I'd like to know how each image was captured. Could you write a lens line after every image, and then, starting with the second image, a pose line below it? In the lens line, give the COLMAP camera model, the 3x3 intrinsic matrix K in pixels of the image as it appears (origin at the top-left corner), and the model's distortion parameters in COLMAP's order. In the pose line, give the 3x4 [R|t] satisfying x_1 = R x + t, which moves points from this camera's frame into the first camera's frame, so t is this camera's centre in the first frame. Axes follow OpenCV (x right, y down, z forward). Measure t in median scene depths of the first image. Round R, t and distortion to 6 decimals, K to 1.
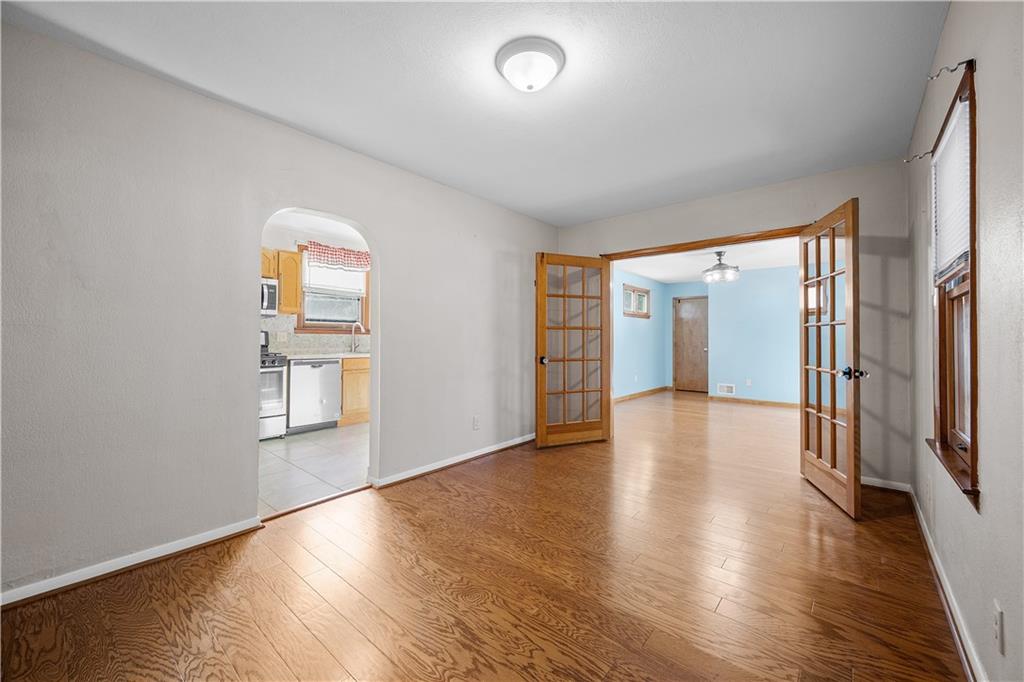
lens RADIAL K [[400.1, 0, 509.6], [0, 400.1, 332.1], [0, 0, 1]] dist [-0.000419, -0.000006]
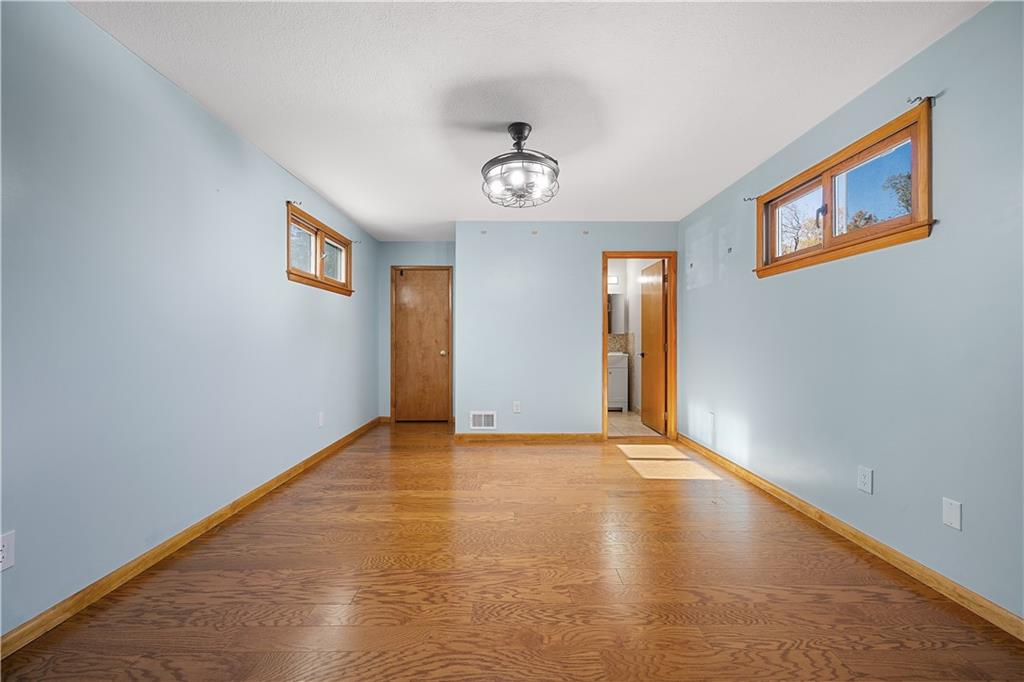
lens RADIAL K [[400.1, 0, 511.7], [0, 400.1, 339.9], [0, 0, 1]] dist [-0.000419, -0.000006]
pose [[0.754386, -0.001661, 0.656429, 0.167022], [-0.009400, 0.999867, 0.013332, 0.014056], [-0.656364, -0.016227, 0.754270, 0.471306]]
